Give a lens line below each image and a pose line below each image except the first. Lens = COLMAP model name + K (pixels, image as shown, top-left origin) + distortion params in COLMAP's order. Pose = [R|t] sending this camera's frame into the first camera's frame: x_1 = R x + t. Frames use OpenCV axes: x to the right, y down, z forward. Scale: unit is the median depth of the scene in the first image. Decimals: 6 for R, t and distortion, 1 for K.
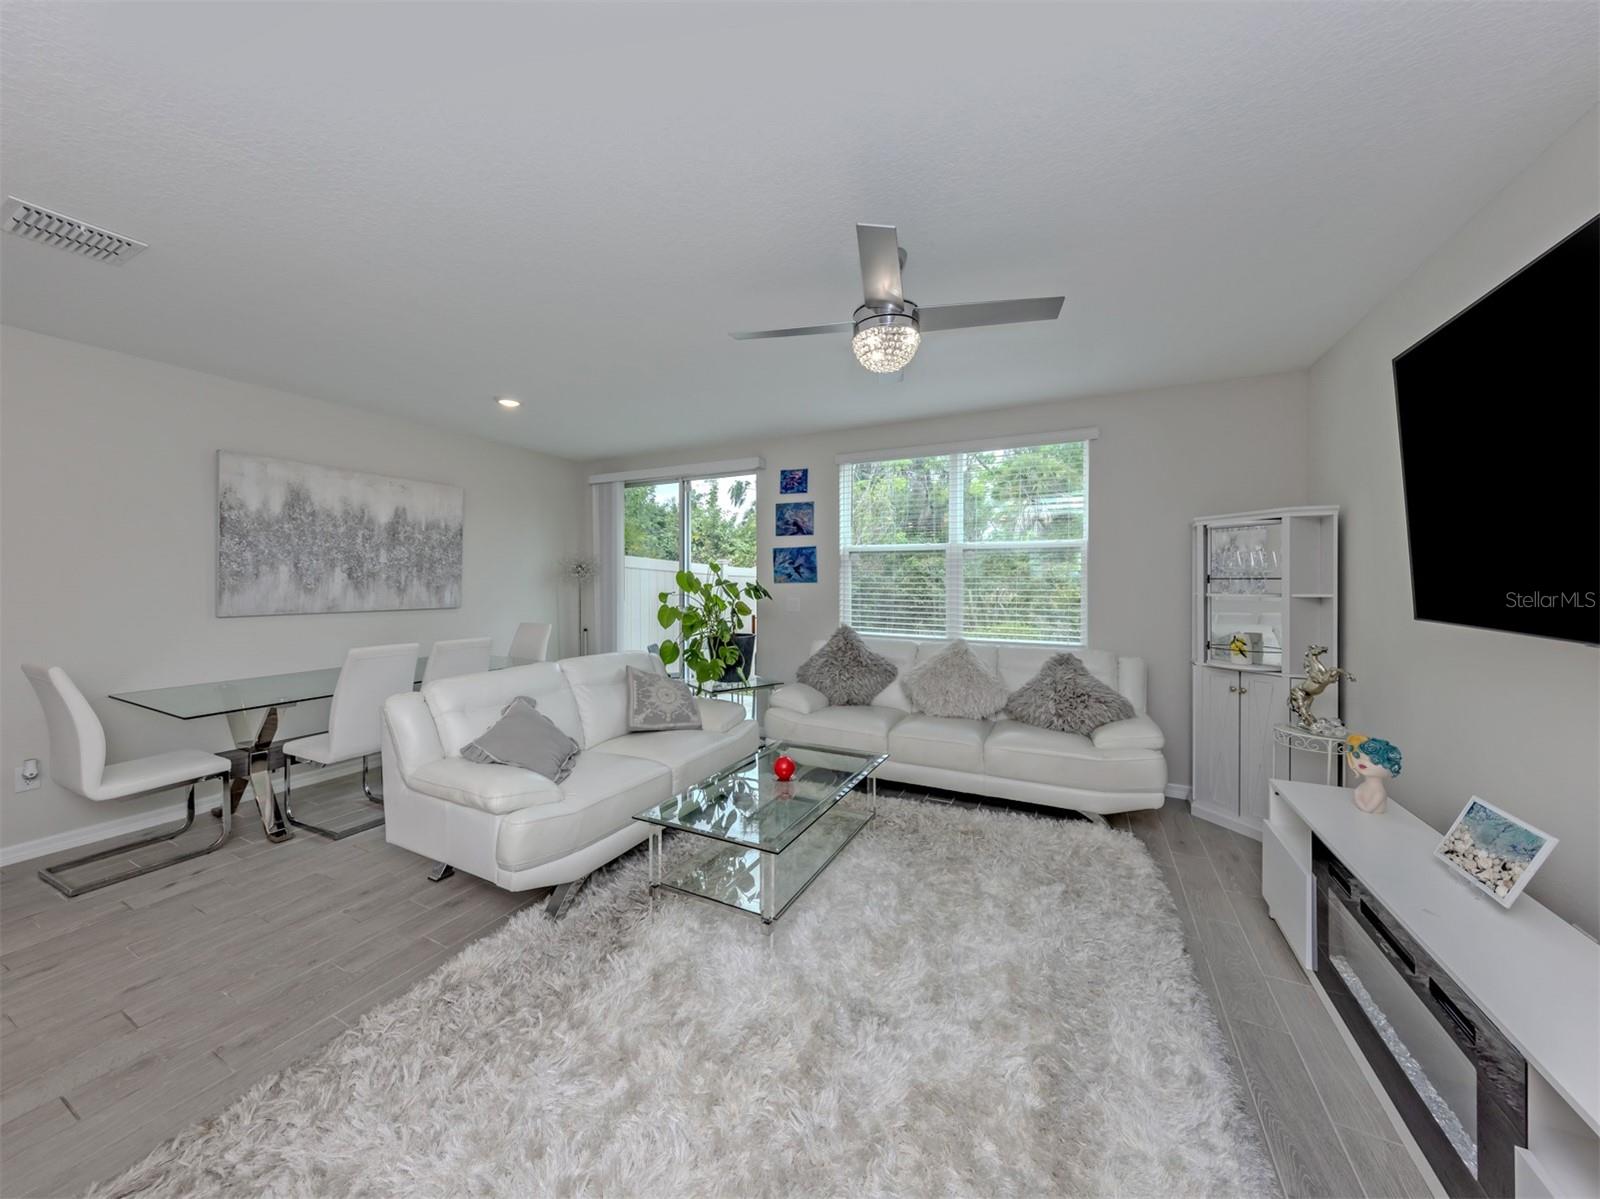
lens RADIAL K [[550.5, 0, 757.1], [0, 550.5, 589.0], [0, 0, 1]] dist [0.005648, -0.000462]
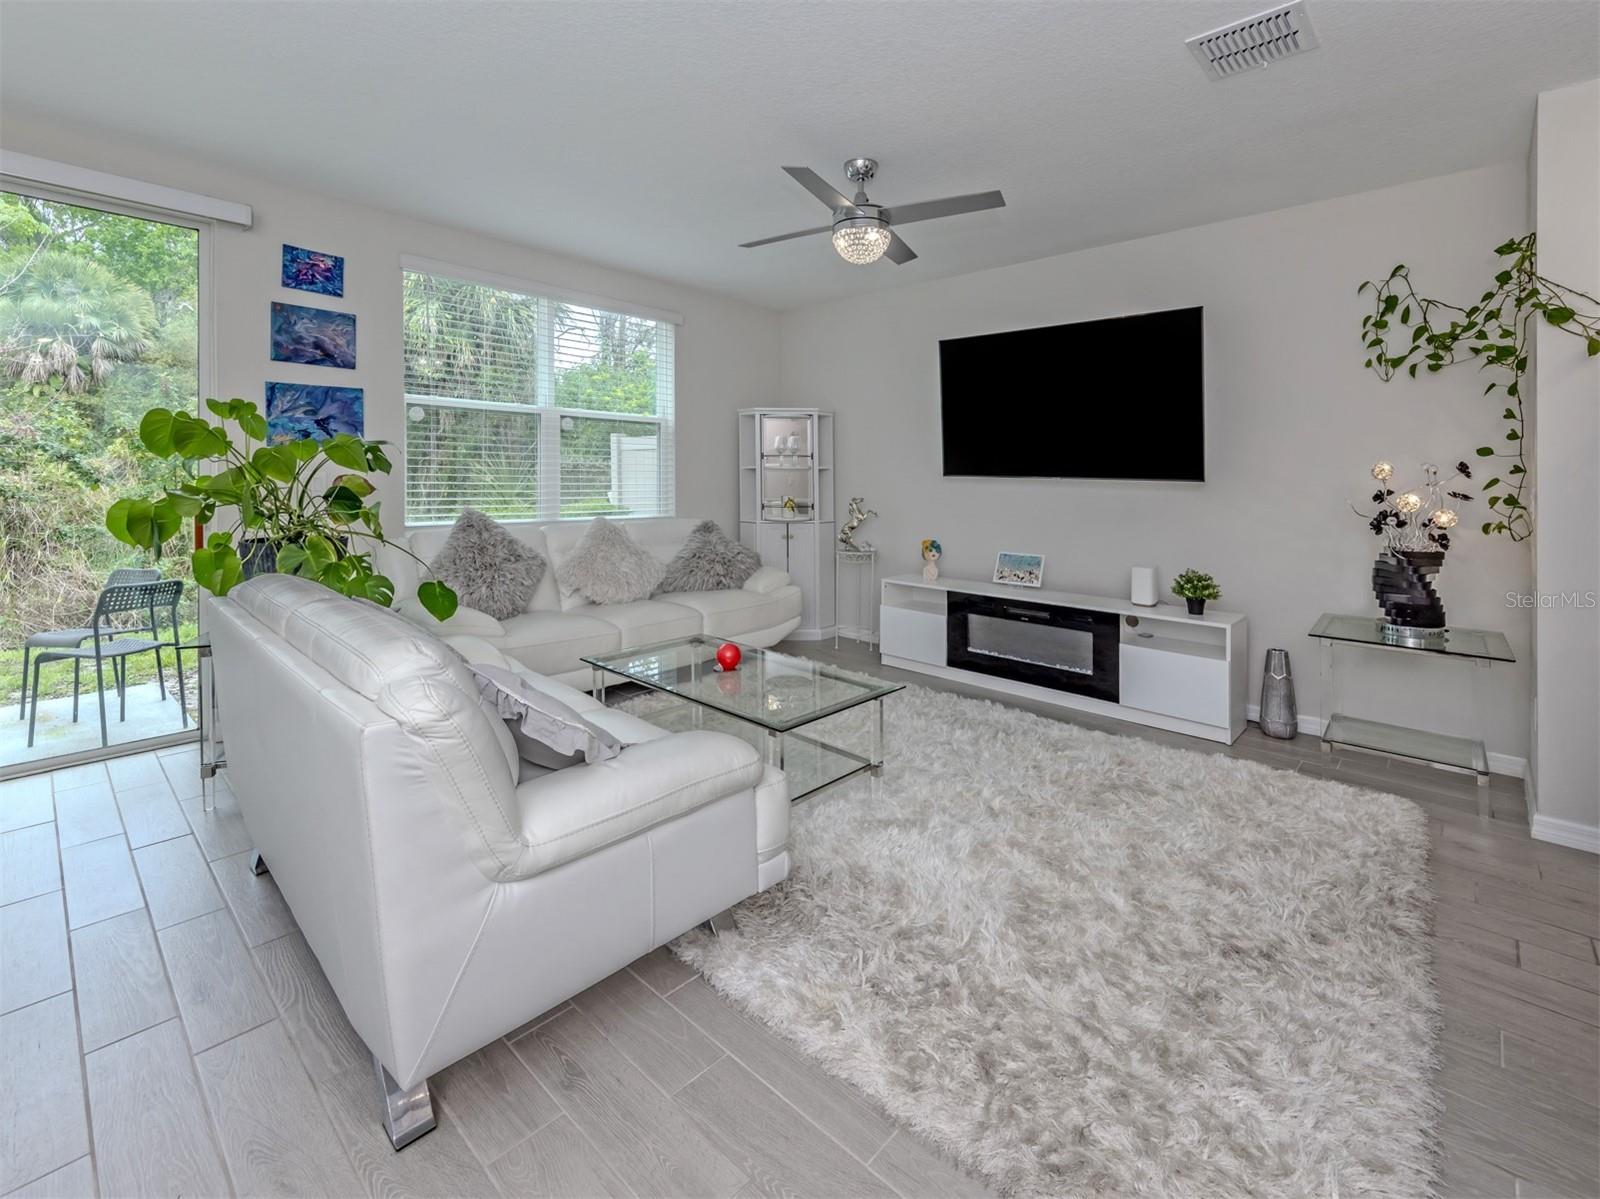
lens RADIAL K [[724.3, 0, 784.0], [0, 724.3, 468.4], [0, 0, 1]] dist [0.009573, -0.003291]
pose [[0.265049, 0.010339, 0.964179, -0.754947], [0.002244, 0.999933, -0.011339, 0.029842], [-0.964232, 0.005169, 0.265009, 0.453807]]
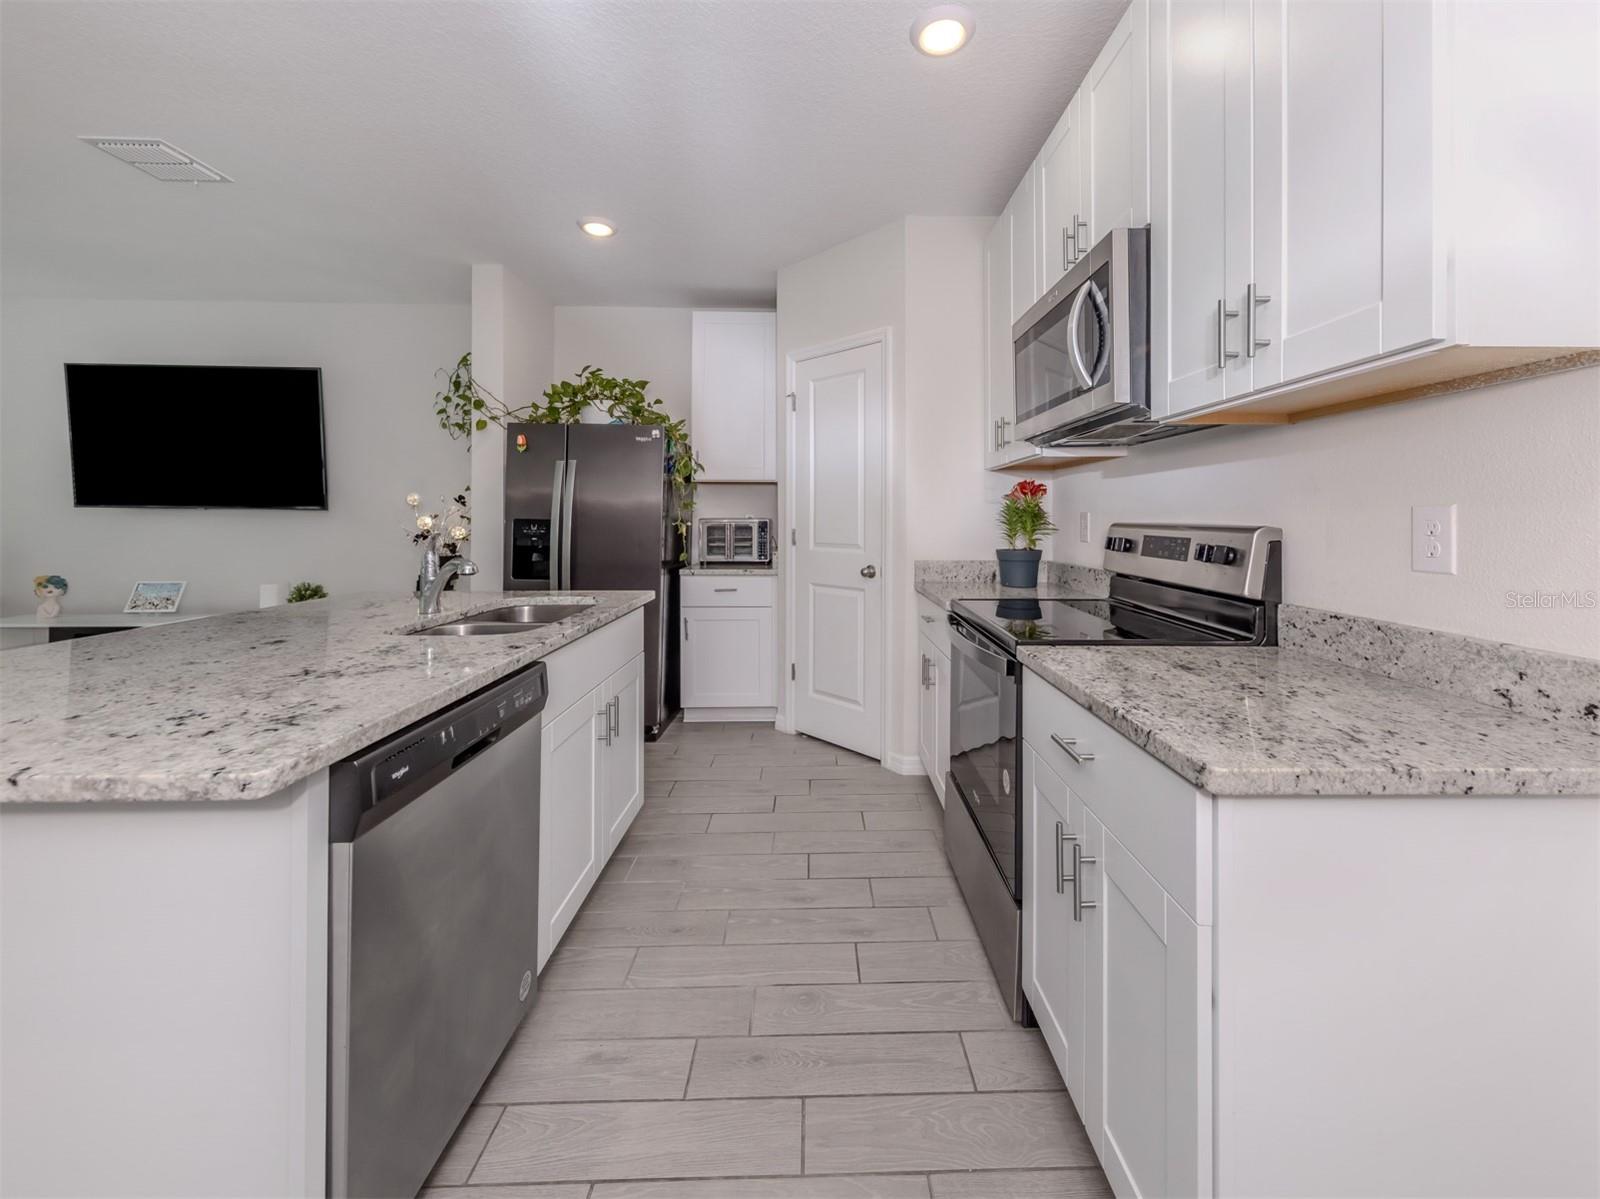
lens RADIAL K [[642.2, 0, 821.2], [0, 642.2, 511.8], [0, 0, 1]] dist [0.011691, -0.001303]
pose [[-0.495720, 0.009566, 0.868430, -1.010322], [0.002447, 0.999951, -0.009618, 0.053955], [-0.868479, -0.002642, -0.495719, -0.032877]]
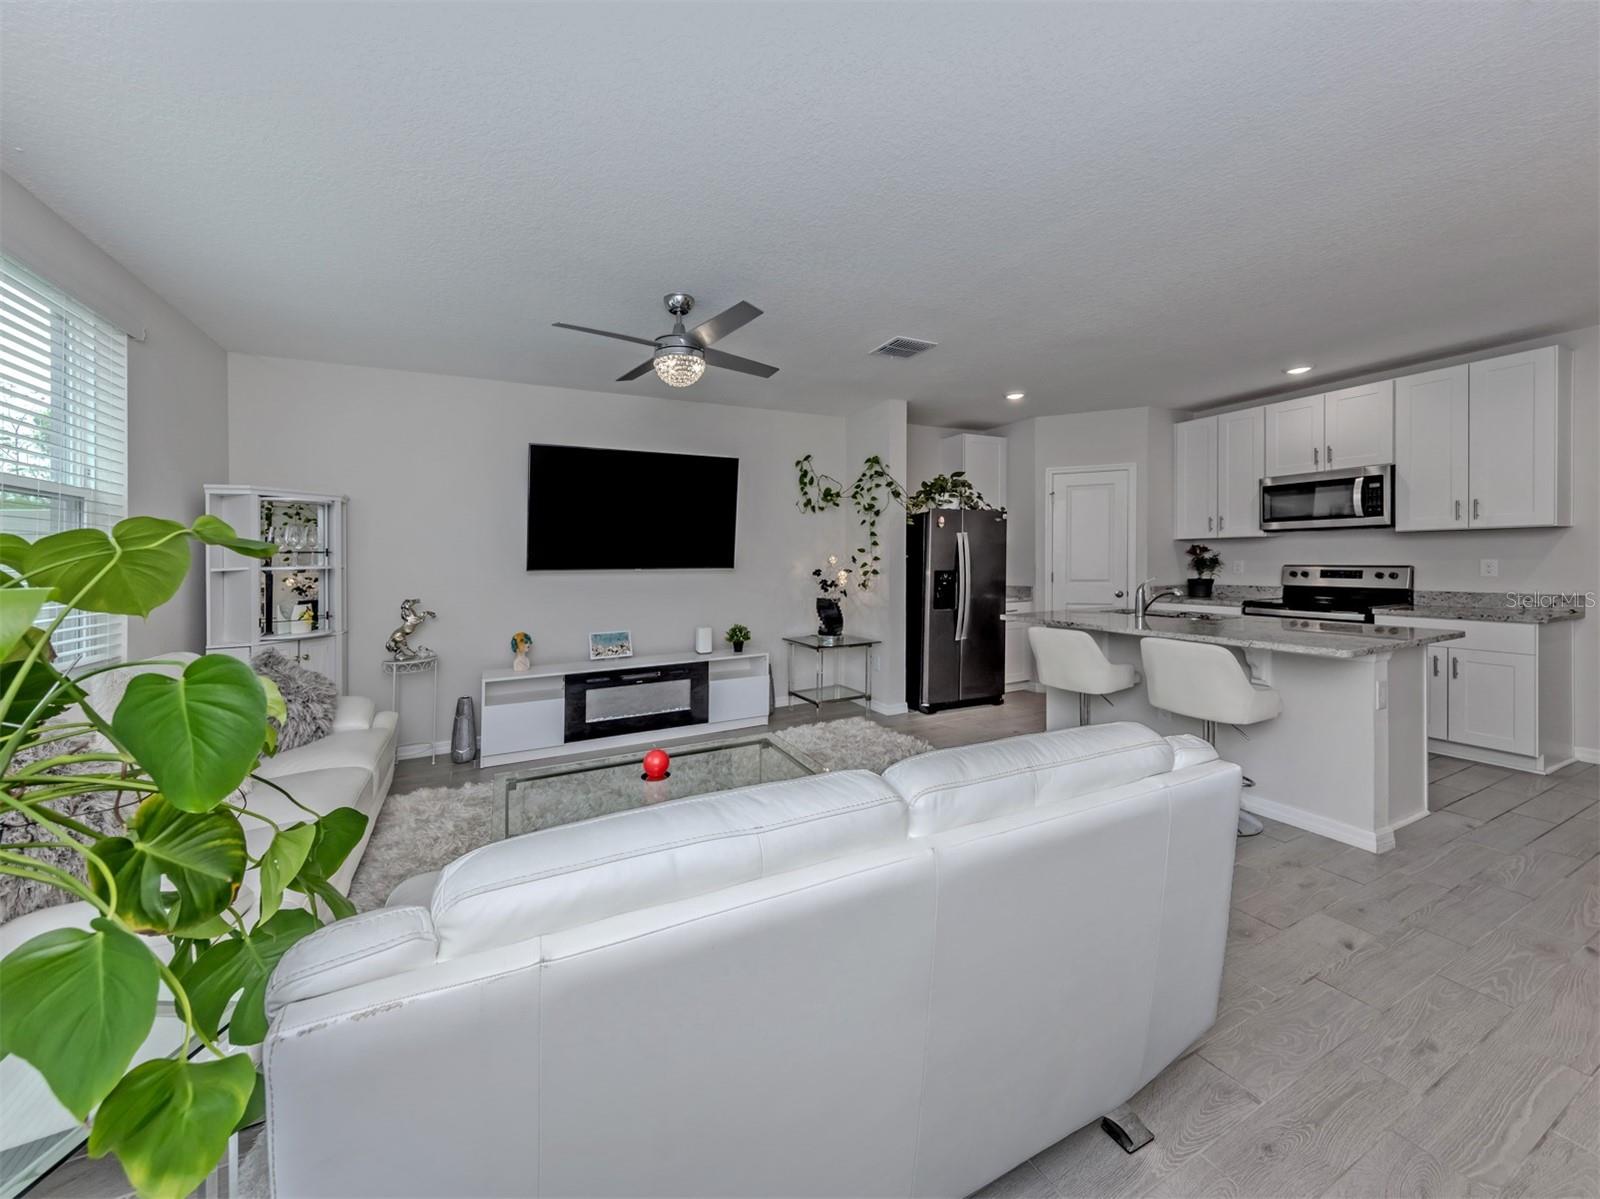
lens RADIAL K [[599.6, 0, 759.0], [0, 599.6, 553.2], [0, 0, 1]] dist [0.006888, -0.000802]
pose [[-0.811666, 0.017594, 0.583857, -0.442723], [0.023614, 0.999718, 0.002702, 0.001753], [-0.583645, 0.015980, -0.811852, 1.217095]]
